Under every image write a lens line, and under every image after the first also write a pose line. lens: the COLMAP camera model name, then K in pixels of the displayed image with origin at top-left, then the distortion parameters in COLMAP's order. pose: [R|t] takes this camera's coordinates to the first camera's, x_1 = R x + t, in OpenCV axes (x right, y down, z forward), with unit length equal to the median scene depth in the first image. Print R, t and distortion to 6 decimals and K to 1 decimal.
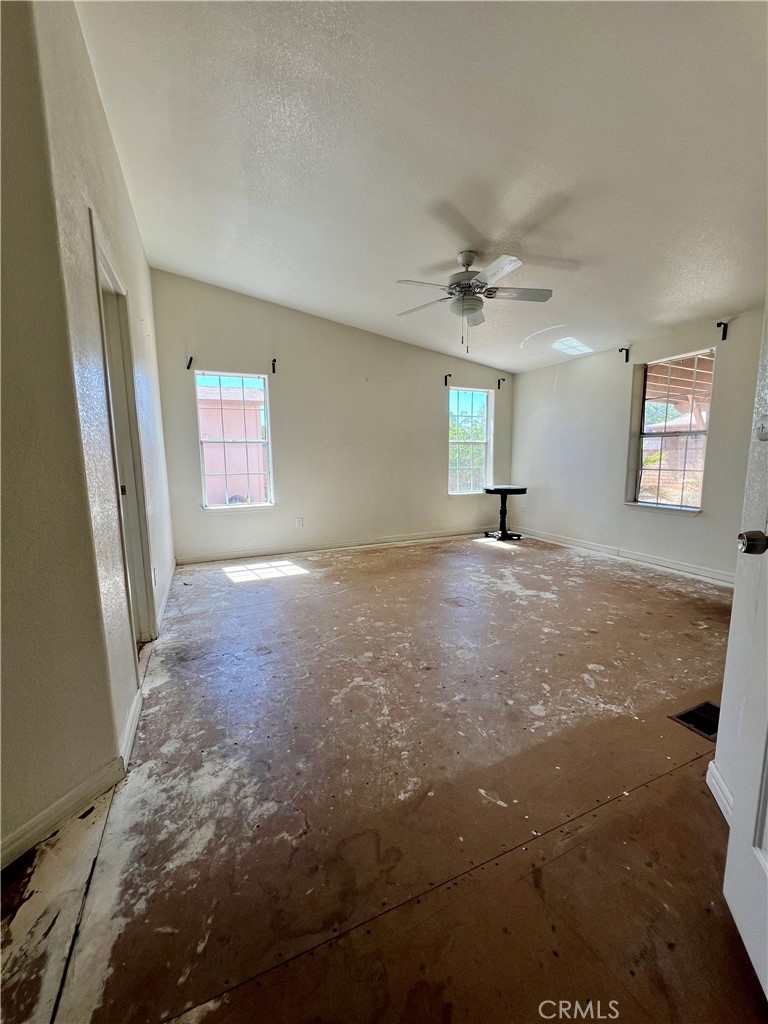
lens RADIAL K [[411.5, 0, 384.0], [0, 411.5, 512.0], [0, 0, 1]] dist [-0.000687, 0.000361]
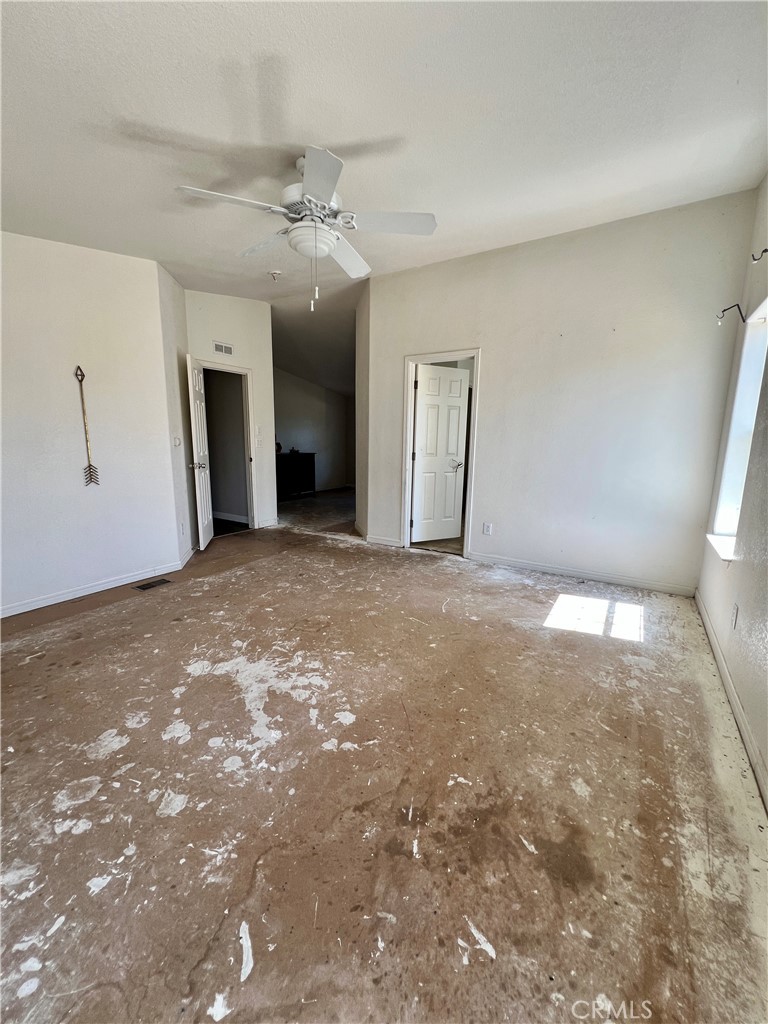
lens RADIAL K [[411.5, 0, 384.0], [0, 411.5, 512.0], [0, 0, 1]] dist [-0.000687, 0.000361]
pose [[-0.824438, 0.104249, -0.556268, 0.486295], [-0.077678, 0.952743, 0.293678, -0.261243], [0.560596, 0.285329, -0.777380, 1.591020]]
